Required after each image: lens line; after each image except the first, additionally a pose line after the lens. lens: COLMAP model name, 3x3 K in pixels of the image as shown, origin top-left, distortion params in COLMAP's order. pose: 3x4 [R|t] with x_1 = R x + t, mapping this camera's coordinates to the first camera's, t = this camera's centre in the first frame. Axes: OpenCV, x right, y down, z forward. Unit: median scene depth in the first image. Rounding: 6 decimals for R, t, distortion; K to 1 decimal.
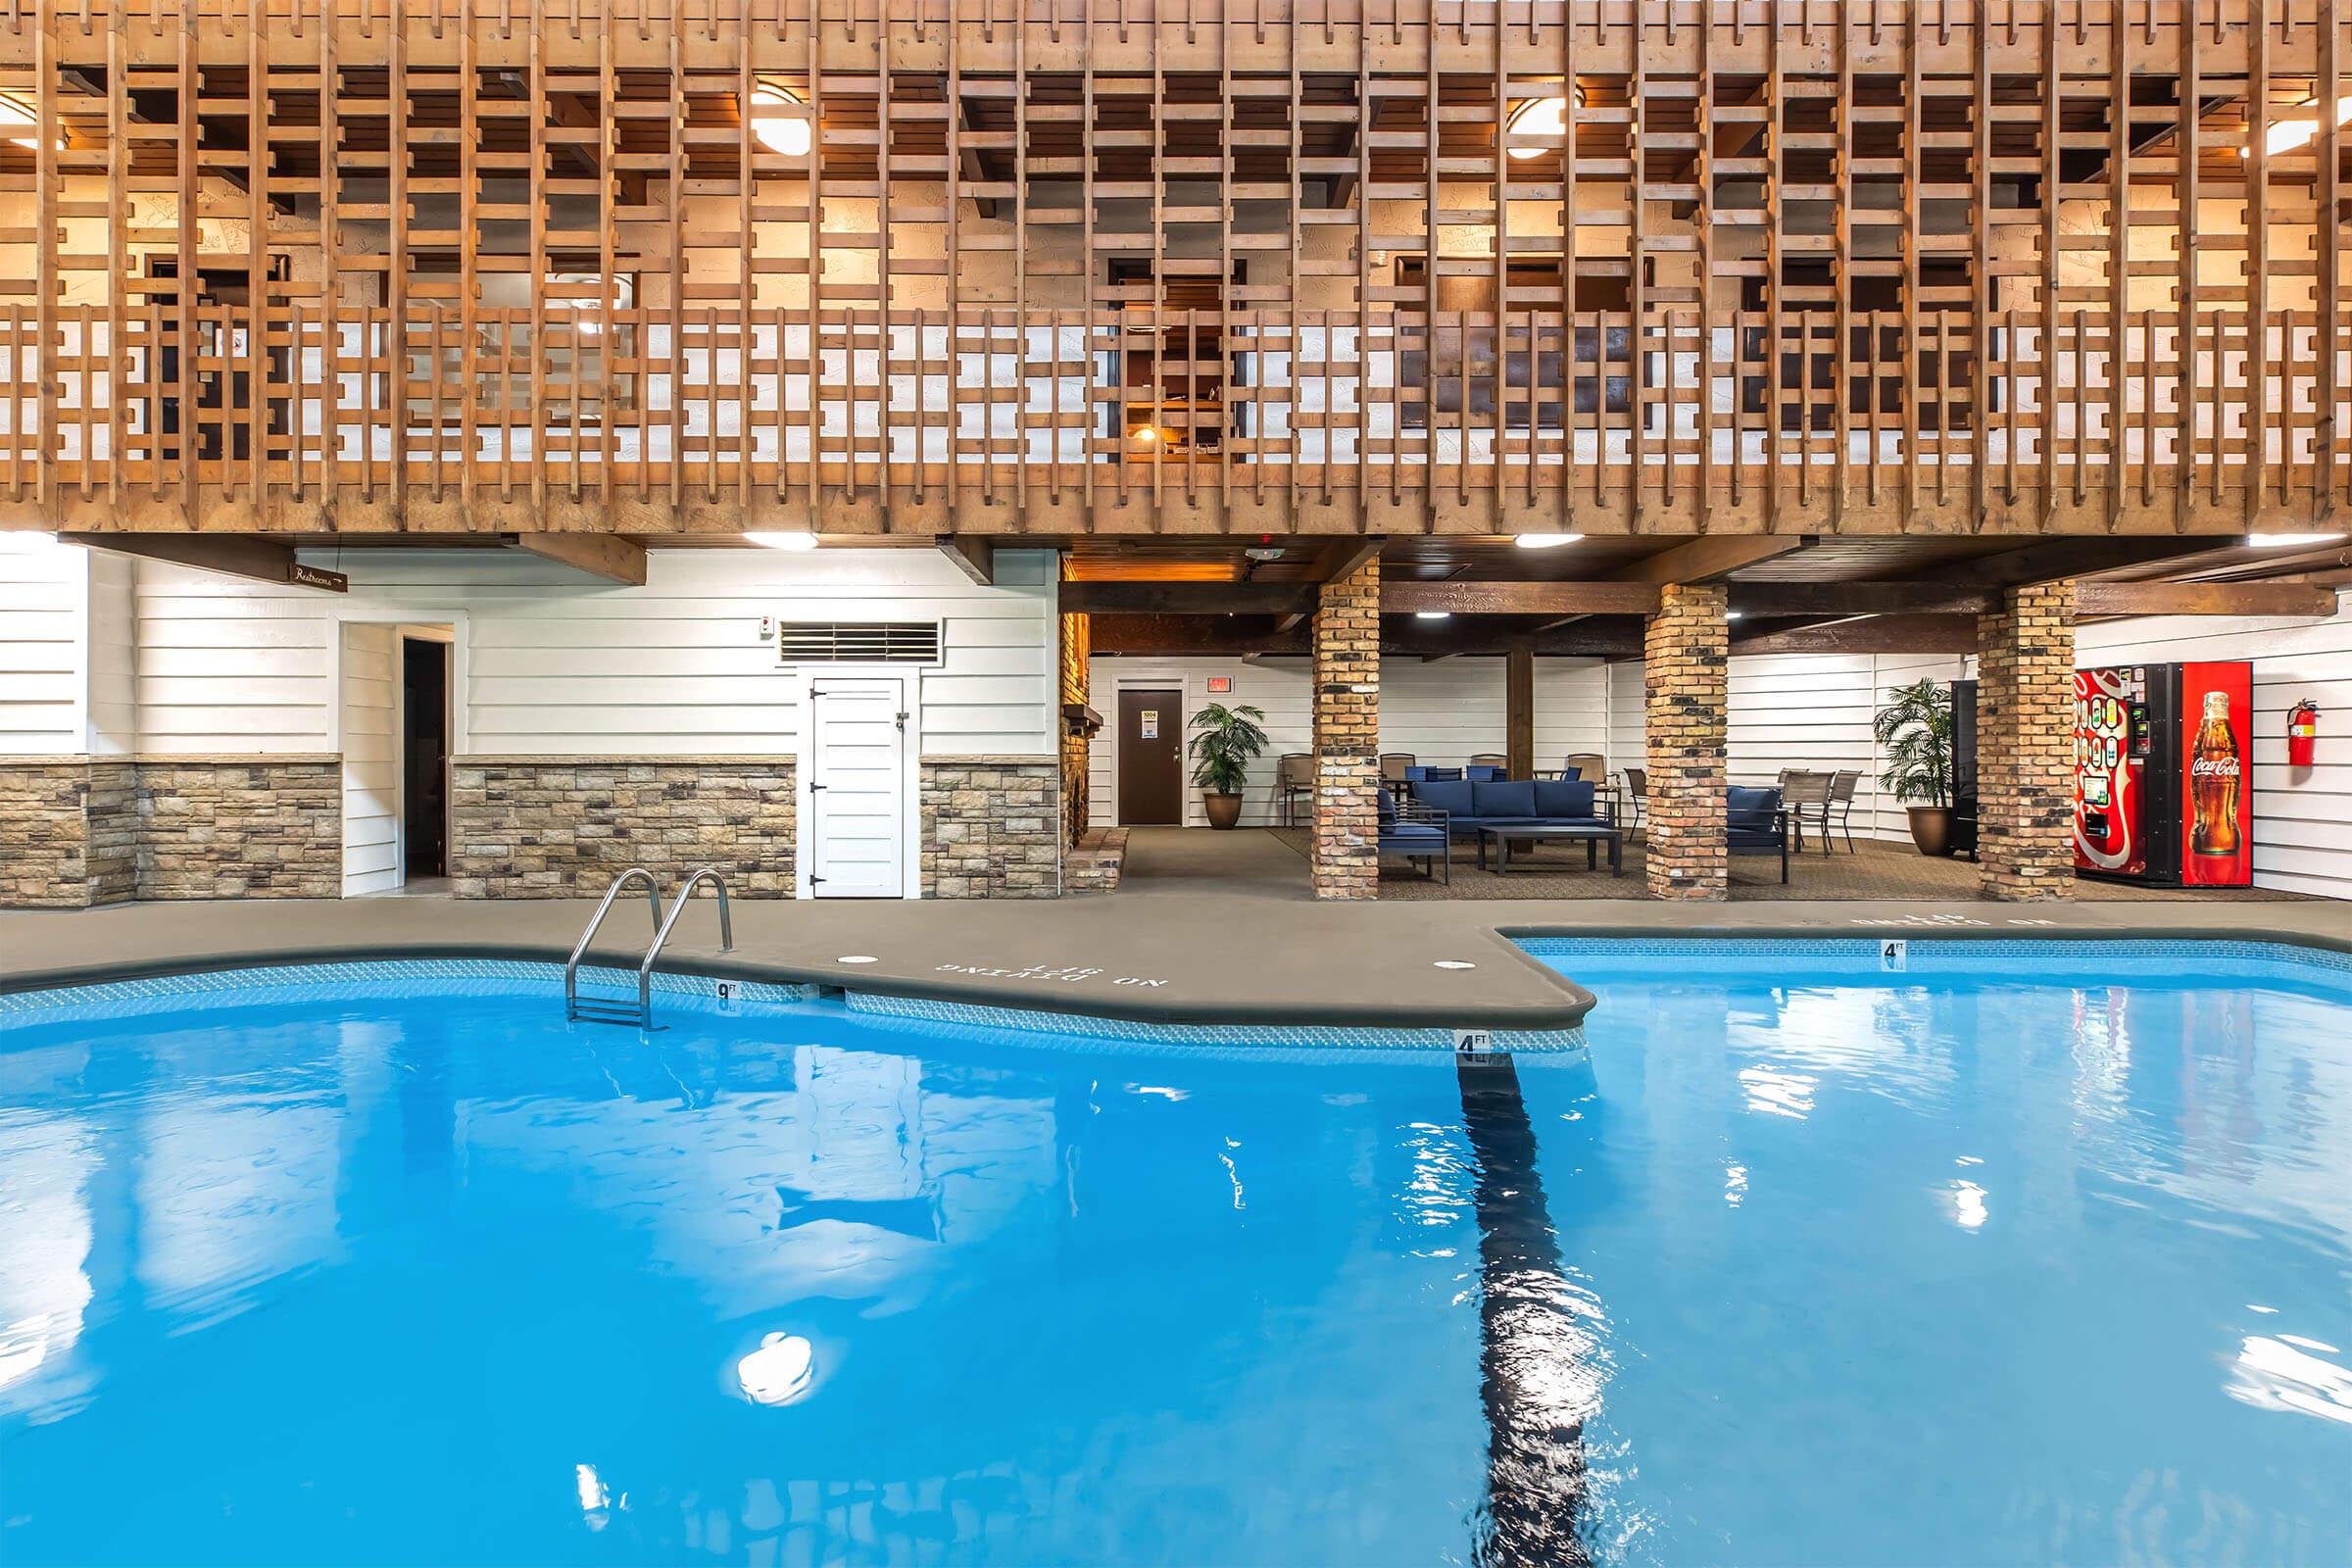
lens RADIAL K [[1073.4, 0, 1092.5], [0, 1073.4, 734.0], [0, 0, 1]] dist [0.000509, 0.002744]
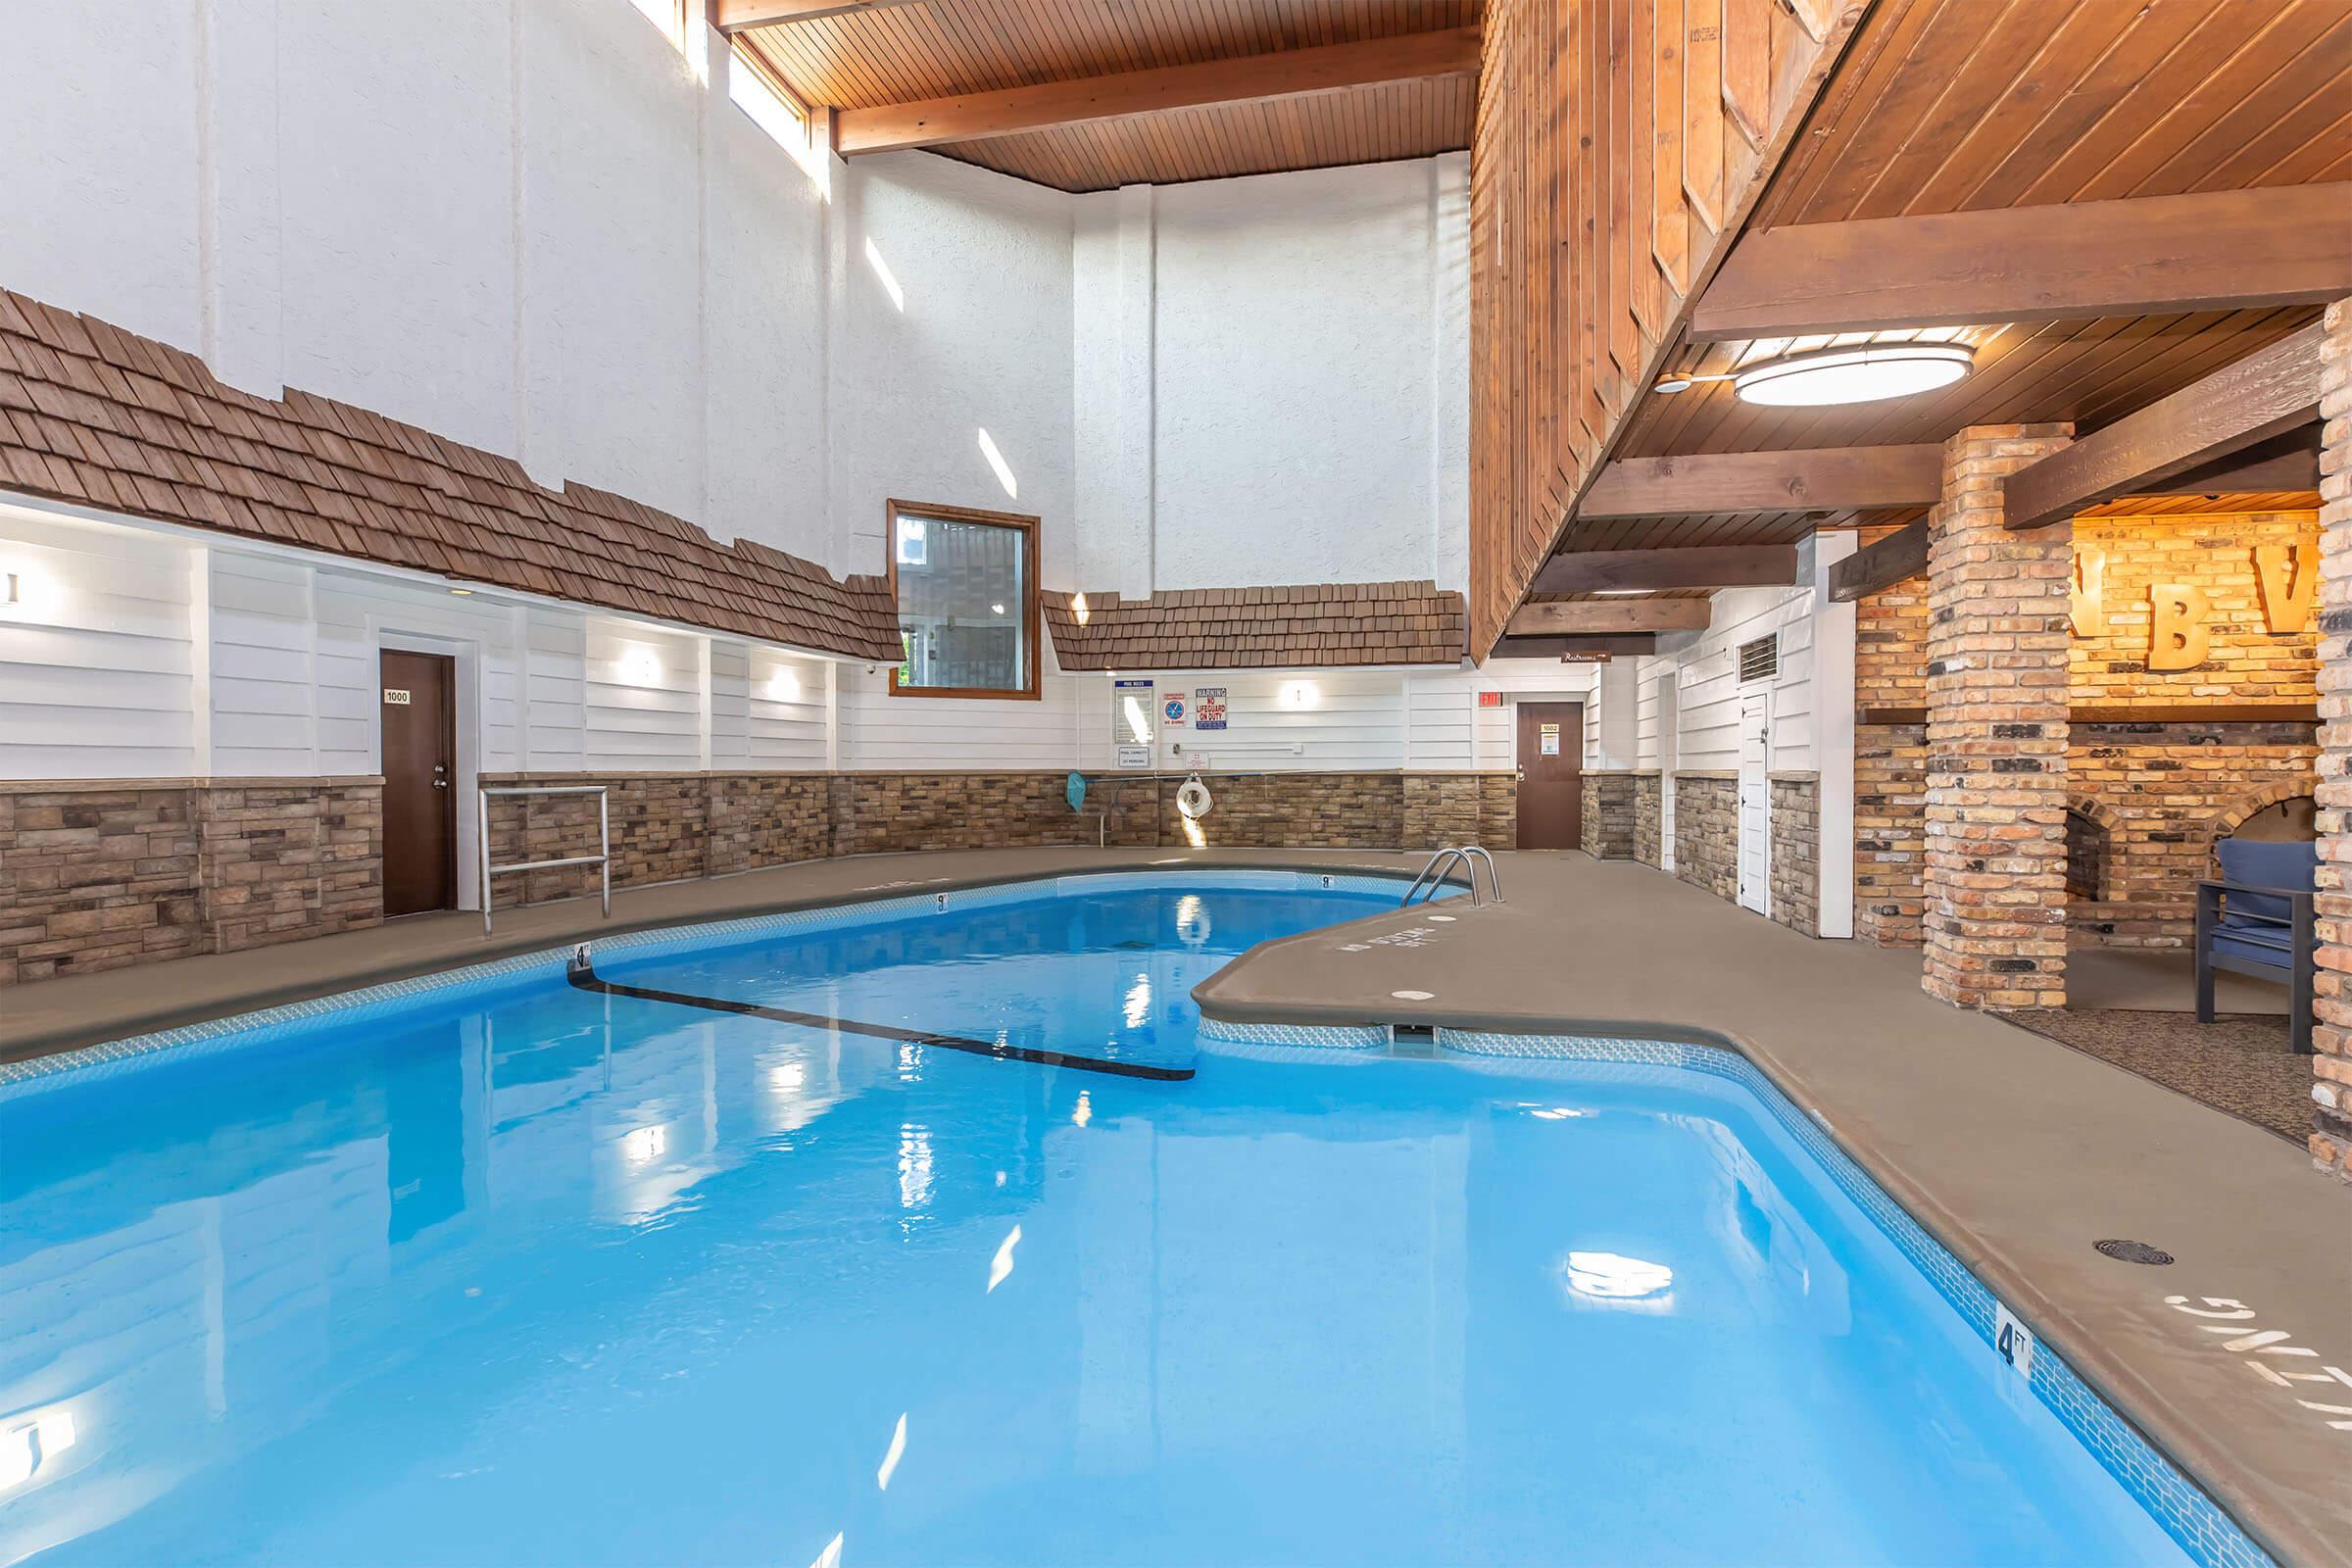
lens RADIAL K [[1165.2, 0, 1193.0], [0, 1165.2, 781.0], [0, 0, 1]] dist [0.006326, -0.003571]
pose [[-0.178028, 0.009870, -0.983976, 0.964144], [0.020987, 0.999760, 0.006231, 0.011507], [0.983802, -0.019541, -0.178192, 0.674668]]
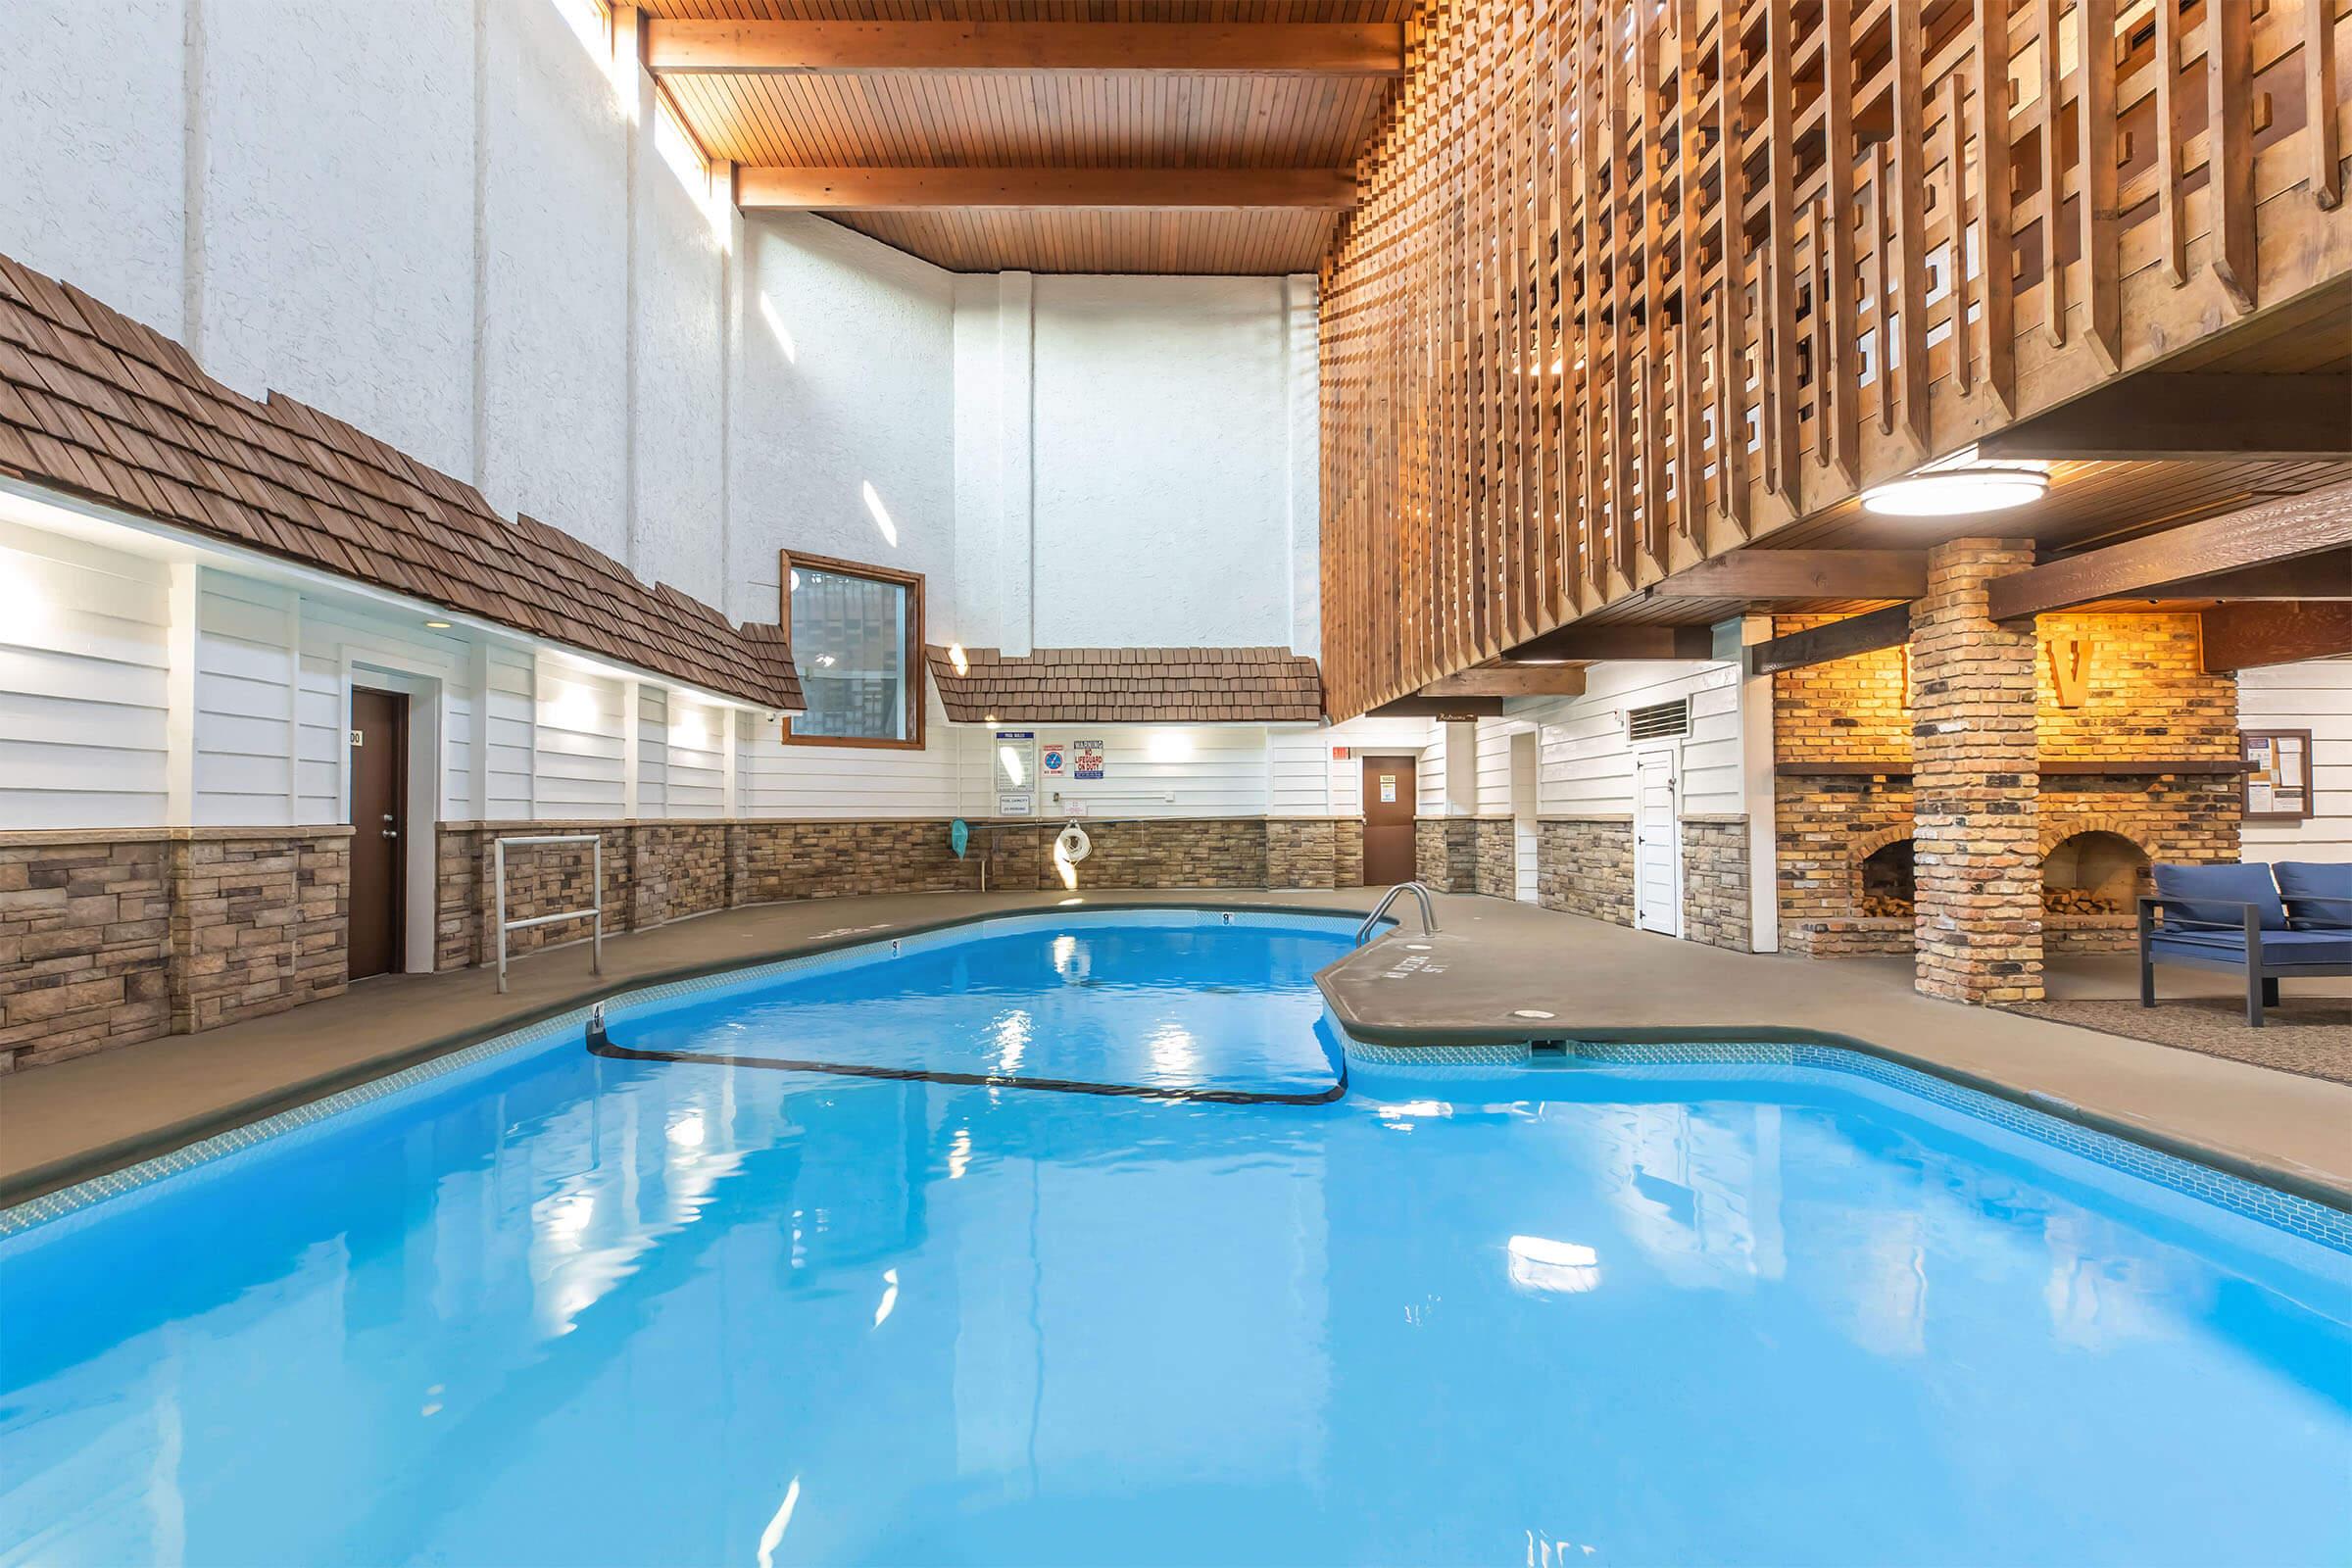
lens RADIAL K [[1073.4, 0, 1181.2], [0, 1073.4, 789.0], [0, 0, 1]] dist [0.000509, 0.002744]
pose [[0.052393, -0.026321, -0.998280, 0.962620], [0.025492, 0.999362, -0.025011, 0.007803], [0.998301, -0.024138, 0.053030, 0.403041]]
